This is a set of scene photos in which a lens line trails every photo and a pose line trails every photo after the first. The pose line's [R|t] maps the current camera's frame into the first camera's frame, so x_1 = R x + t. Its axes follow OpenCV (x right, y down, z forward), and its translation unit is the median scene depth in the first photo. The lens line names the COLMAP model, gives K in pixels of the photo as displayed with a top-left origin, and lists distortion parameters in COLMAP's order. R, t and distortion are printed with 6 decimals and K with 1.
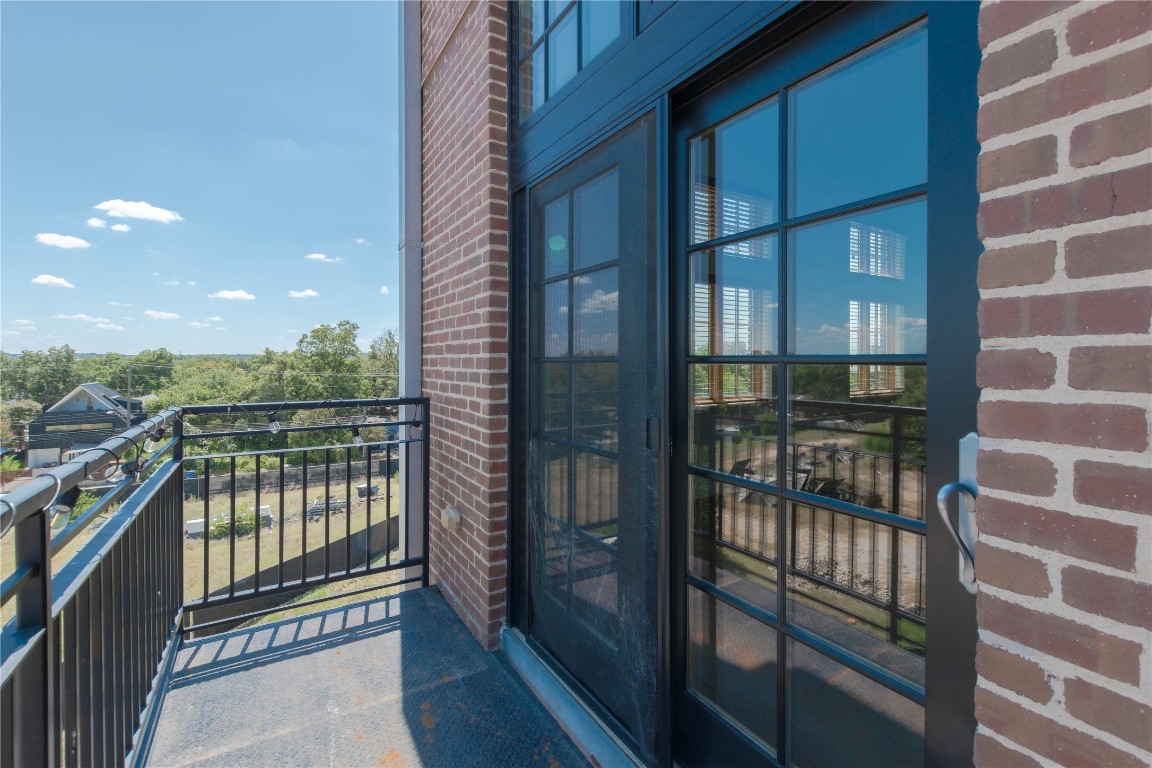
lens RADIAL K [[517.7, 0, 576.0], [0, 517.7, 384.0], [0, 0, 1]] dist [0.001506, -0.000050]
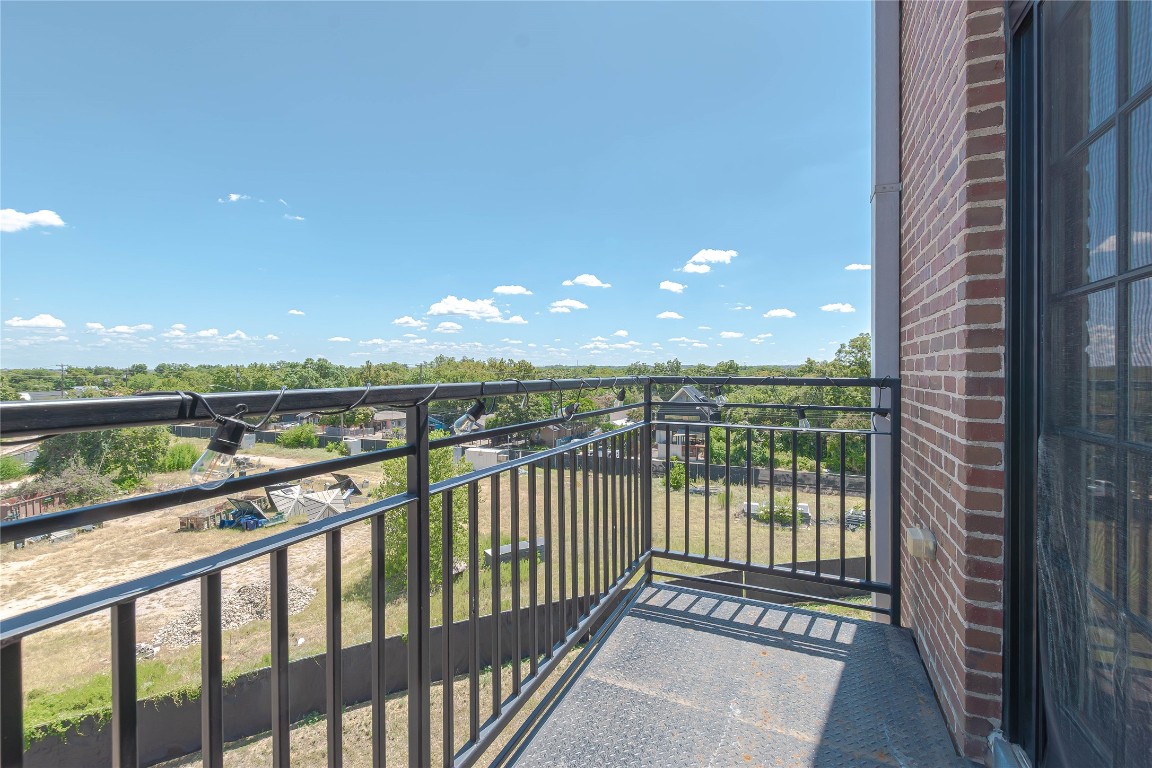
lens RADIAL K [[501.3, 0, 580.7], [0, 501.3, 376.3], [0, 0, 1]] dist [0.000761, -0.000384]
pose [[0.565204, 0.013382, -0.824843, 0.070639], [-0.042755, 0.999000, -0.013089, 0.058286], [0.823842, 0.042664, 0.565211, 0.206385]]
